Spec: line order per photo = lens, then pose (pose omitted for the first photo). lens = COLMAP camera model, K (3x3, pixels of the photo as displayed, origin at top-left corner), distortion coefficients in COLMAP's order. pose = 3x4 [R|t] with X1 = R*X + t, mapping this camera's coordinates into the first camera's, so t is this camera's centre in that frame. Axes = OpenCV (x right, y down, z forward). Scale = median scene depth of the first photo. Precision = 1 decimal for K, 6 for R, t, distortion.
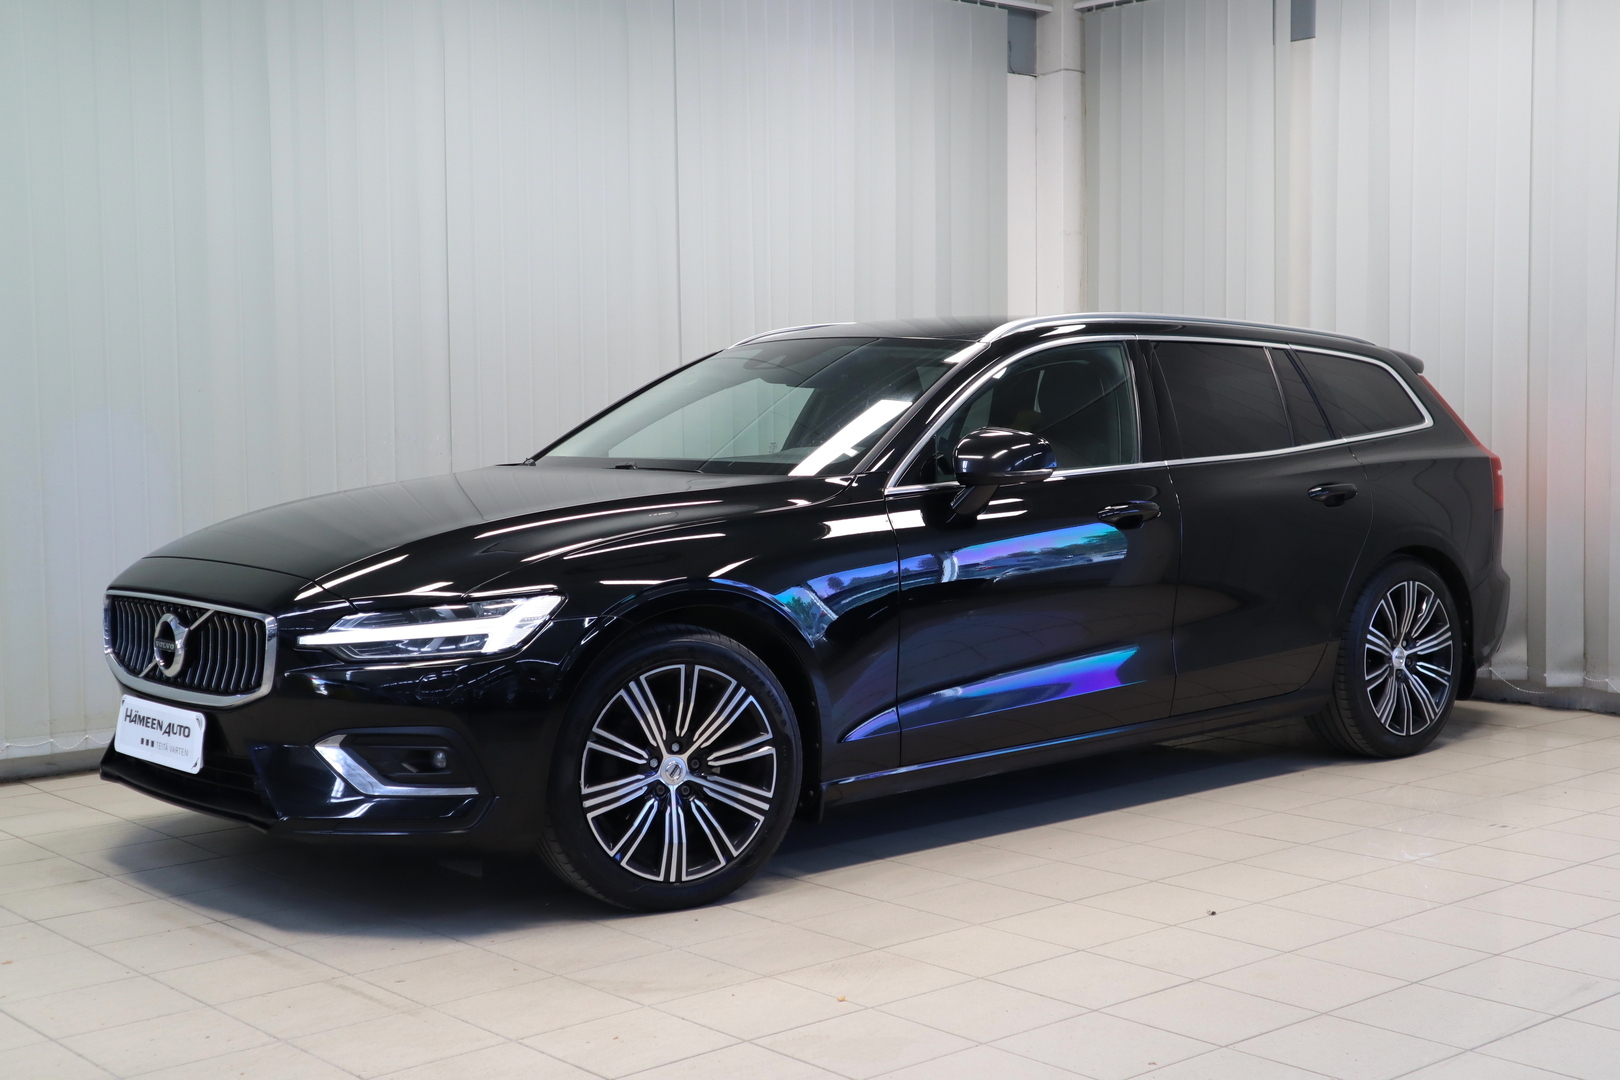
lens RADIAL K [[2132.9, 0, 810.0], [0, 2132.9, 540.0], [0, 0, 1]] dist [0.018616, 0.026369]
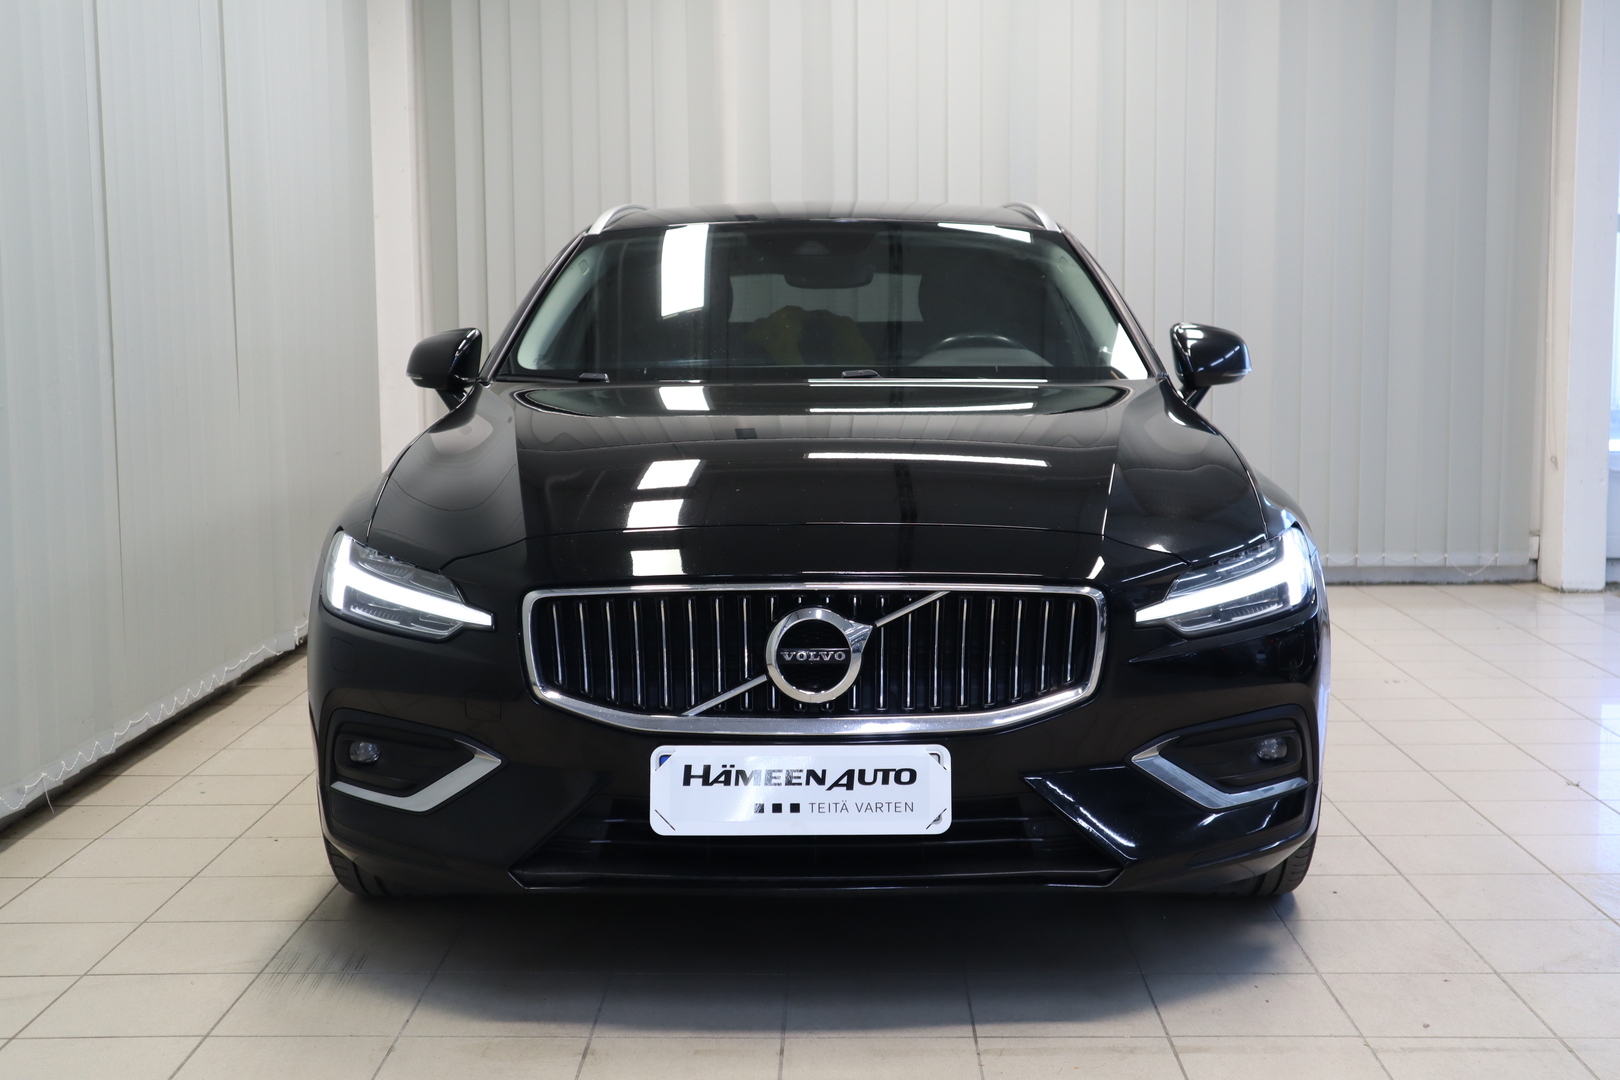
lens RADIAL K [[2079.7, 0, 810.0], [0, 2079.7, 540.0], [0, 0, 1]] dist [0.009409, 0.017076]
pose [[0.670709, -0.078870, 0.737515, -0.792127], [0.055620, 0.996879, 0.056025, -0.023152], [-0.739632, 0.003445, 0.673002, 0.581824]]
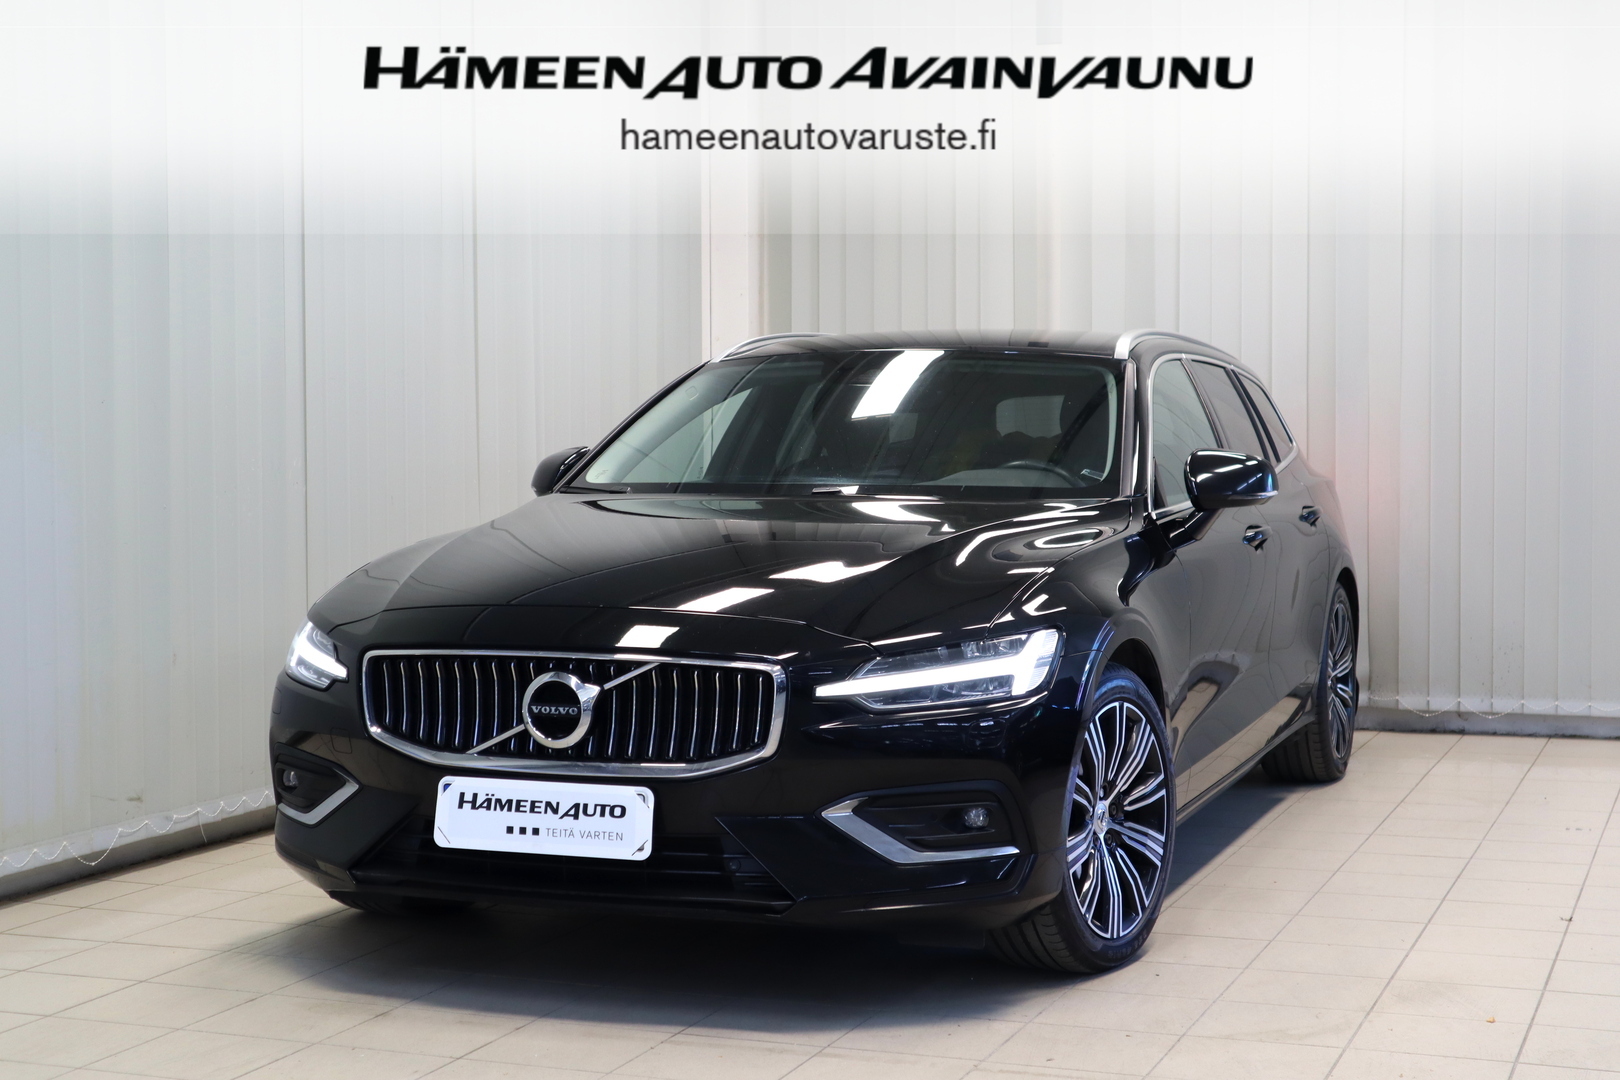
lens RADIAL K [[2557.6, 0, 810.0], [0, 2557.6, 540.0], [0, 0, 1]] dist [-0.033848, -0.019824]
pose [[0.879223, -0.016833, 0.476113, -0.698791], [0.027334, 0.999512, -0.015140, 0.001438], [-0.475626, 0.026325, 0.879254, 0.088849]]
